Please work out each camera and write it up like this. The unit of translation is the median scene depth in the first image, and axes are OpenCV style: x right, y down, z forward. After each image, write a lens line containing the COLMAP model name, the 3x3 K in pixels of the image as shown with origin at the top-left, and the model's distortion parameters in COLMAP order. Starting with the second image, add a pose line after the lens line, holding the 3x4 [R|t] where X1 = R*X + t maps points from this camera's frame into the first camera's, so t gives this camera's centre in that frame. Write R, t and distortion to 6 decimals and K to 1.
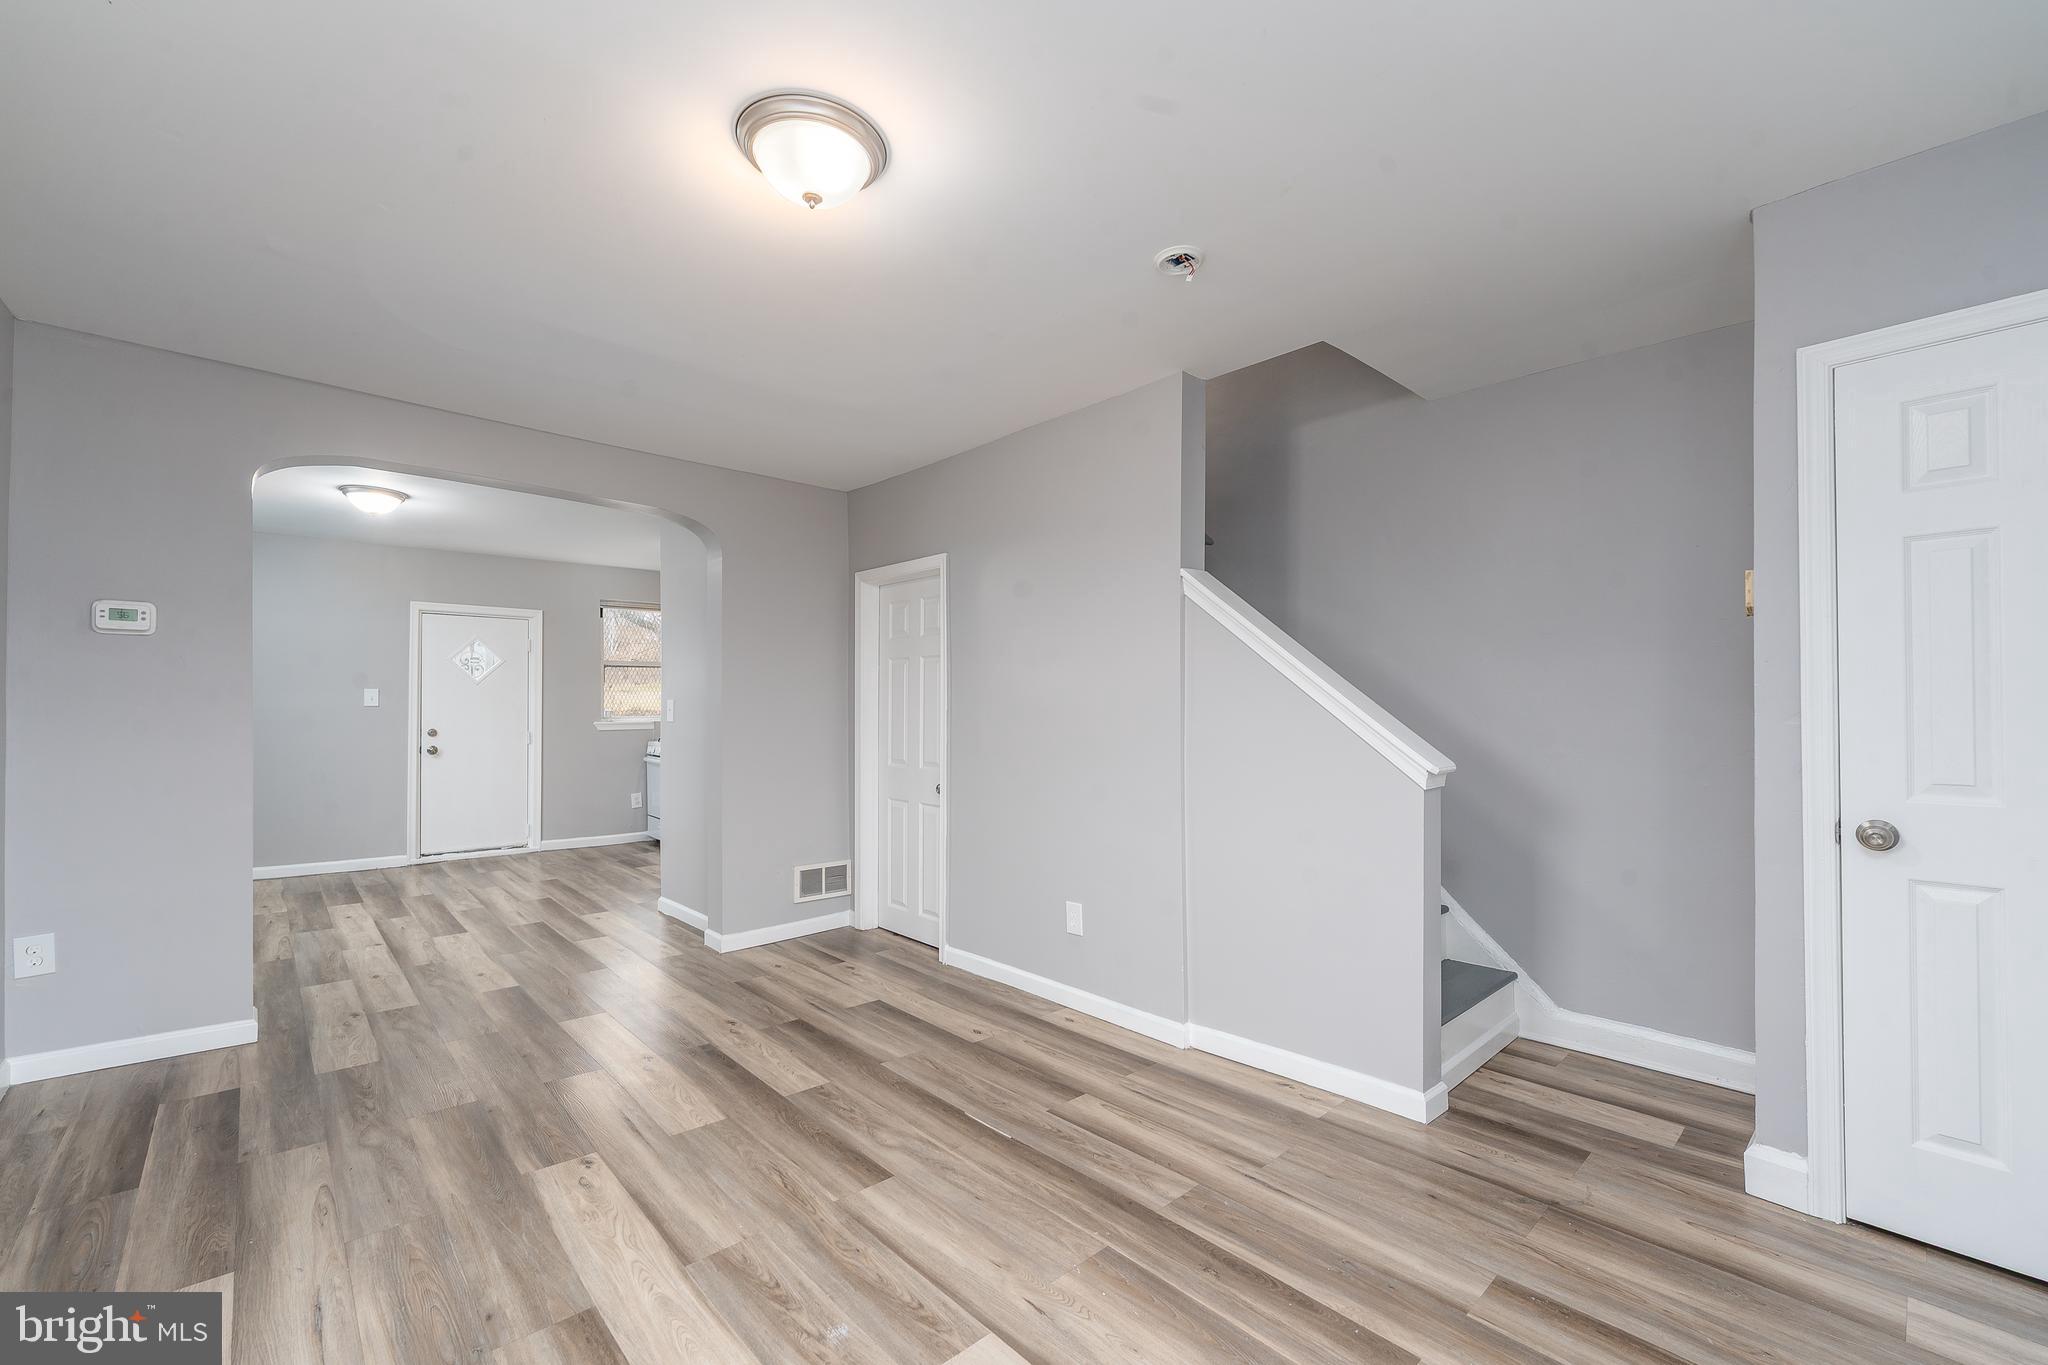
lens RADIAL K [[850.1, 0, 1064.2], [0, 850.1, 699.6], [0, 0, 1]] dist [-0.000353, 0.000028]
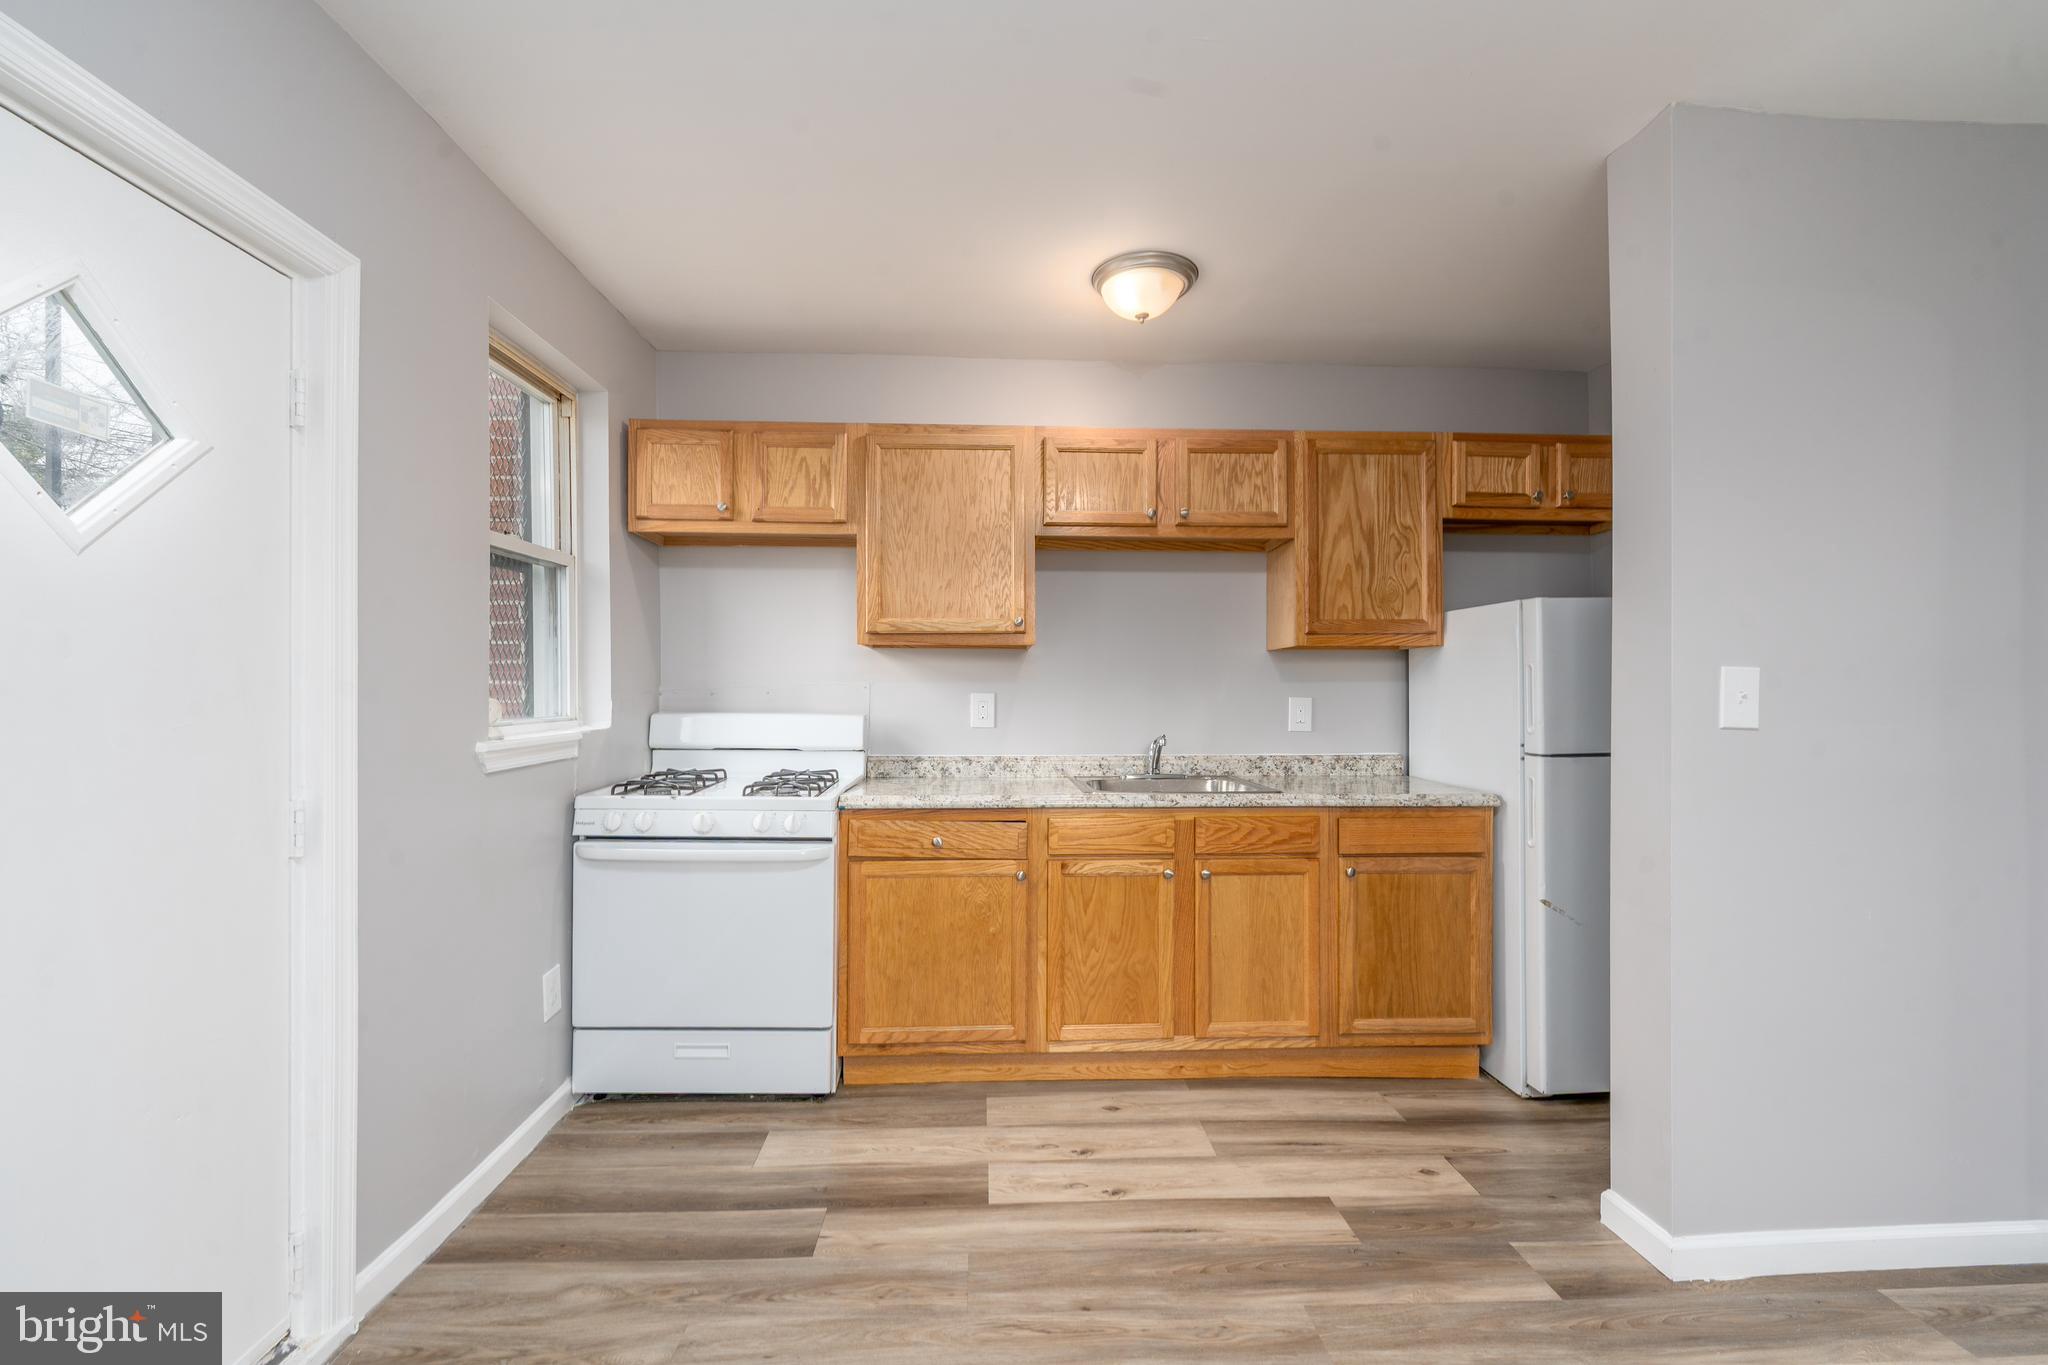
lens RADIAL K [[848.9, 0, 1053.7], [0, 848.9, 685.4], [0, 0, 1]] dist [-0.000589, -0.000338]
pose [[0.657710, 0.004506, 0.753258, -1.720625], [-0.005350, 0.999985, -0.001310, 0.020021], [-0.753253, -0.003169, 0.657724, 1.850490]]
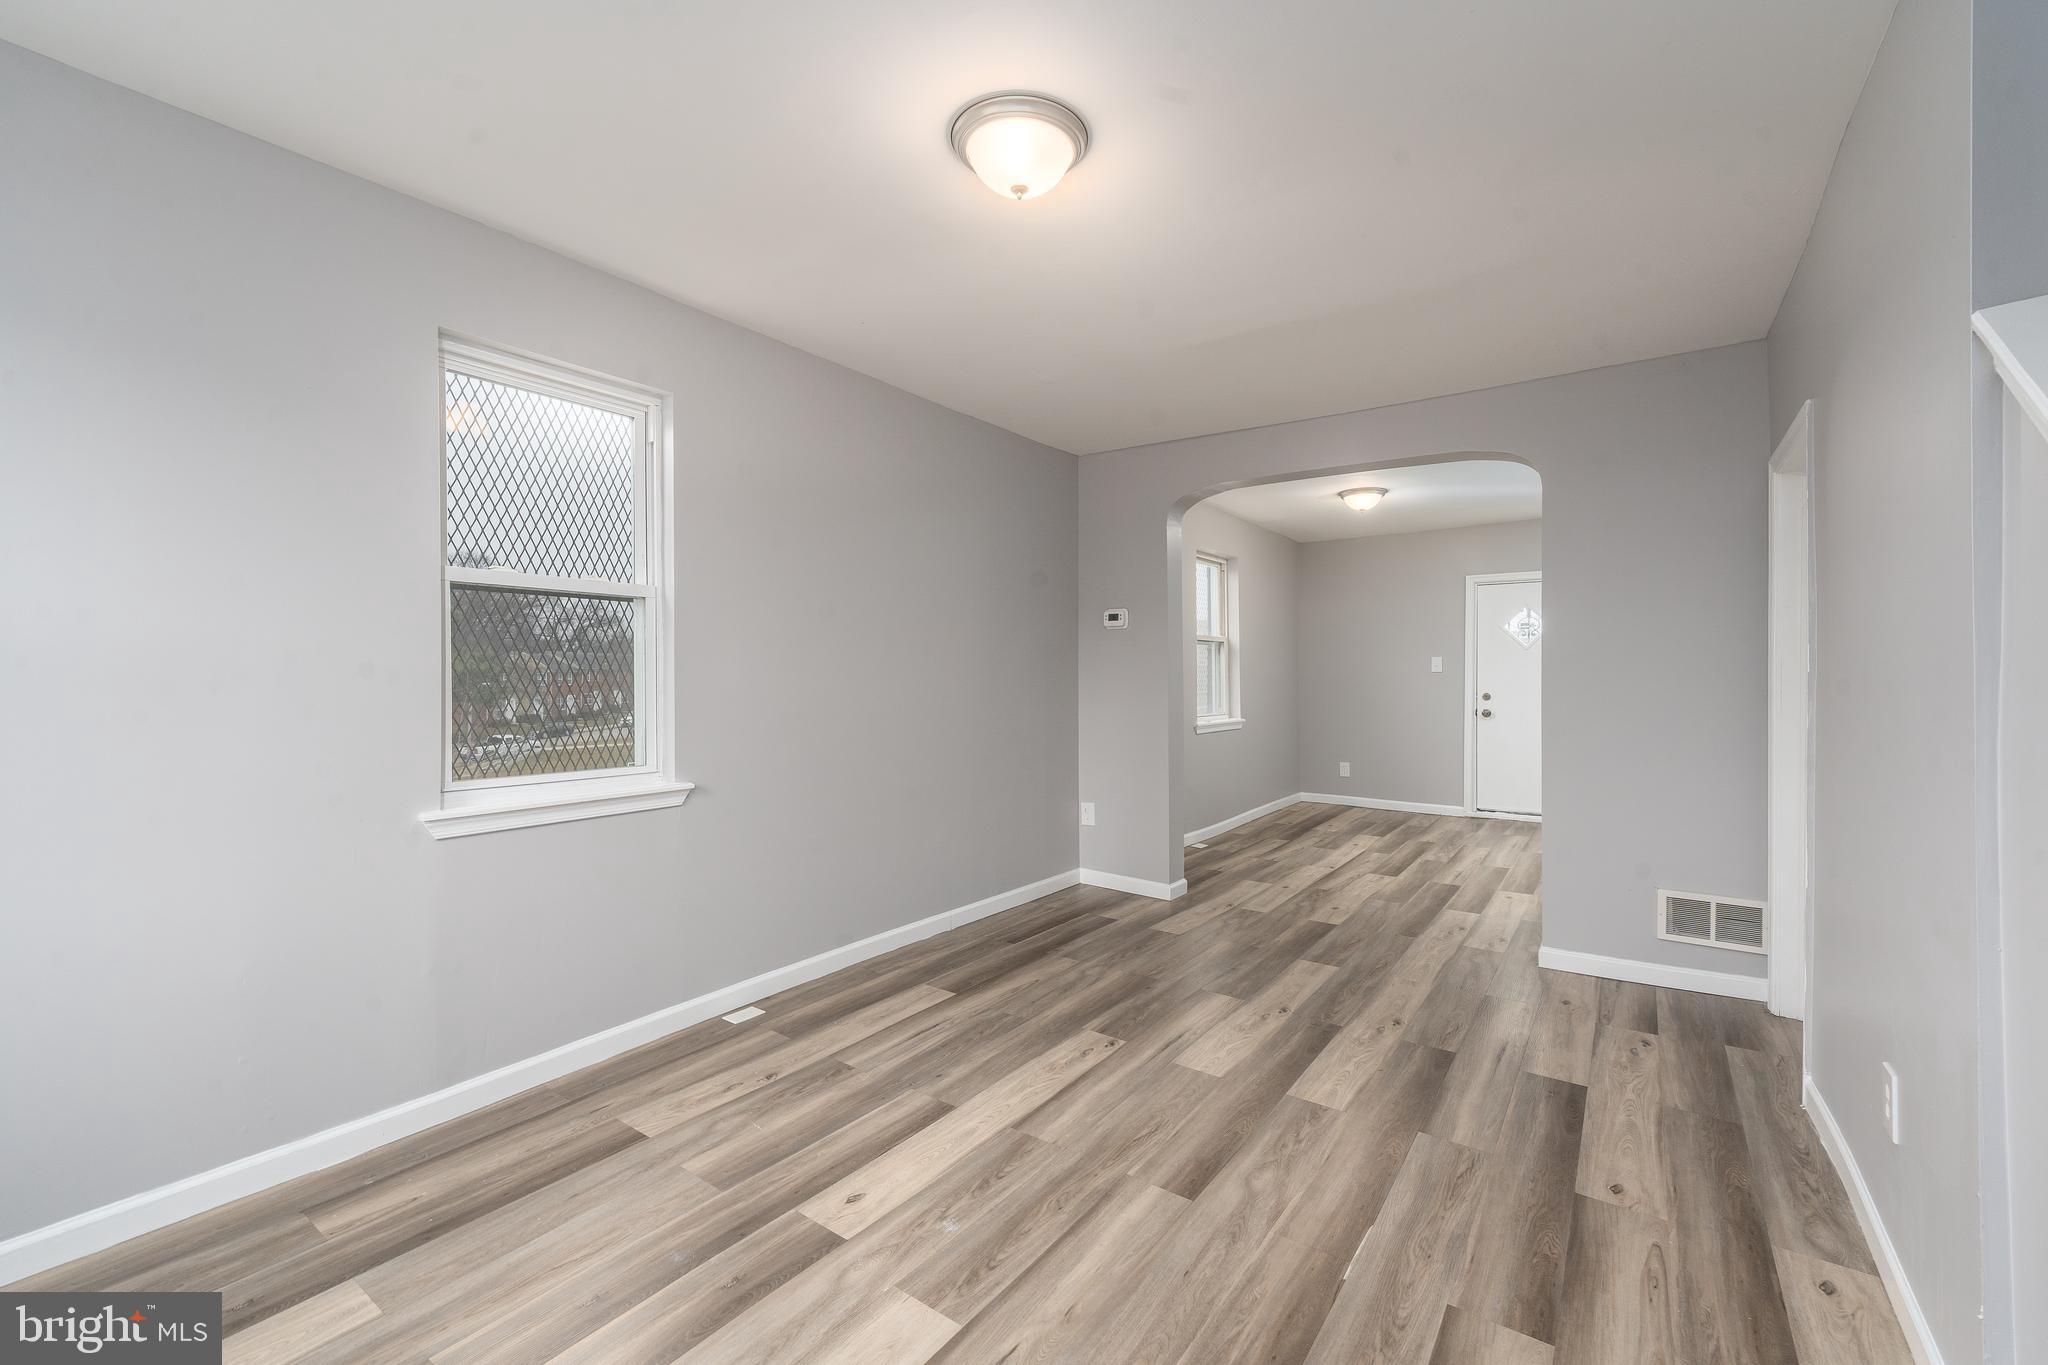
lens RADIAL K [[862.6, 0, 1024.0], [0, 862.6, 682.5], [0, 0, 1]] dist [-0.000567, -0.000136]
pose [[0.167507, 0.007462, -0.985843, 0.561899], [0.013732, 0.999857, 0.009902, 0.005169], [0.985775, -0.015196, 0.167381, 0.584102]]
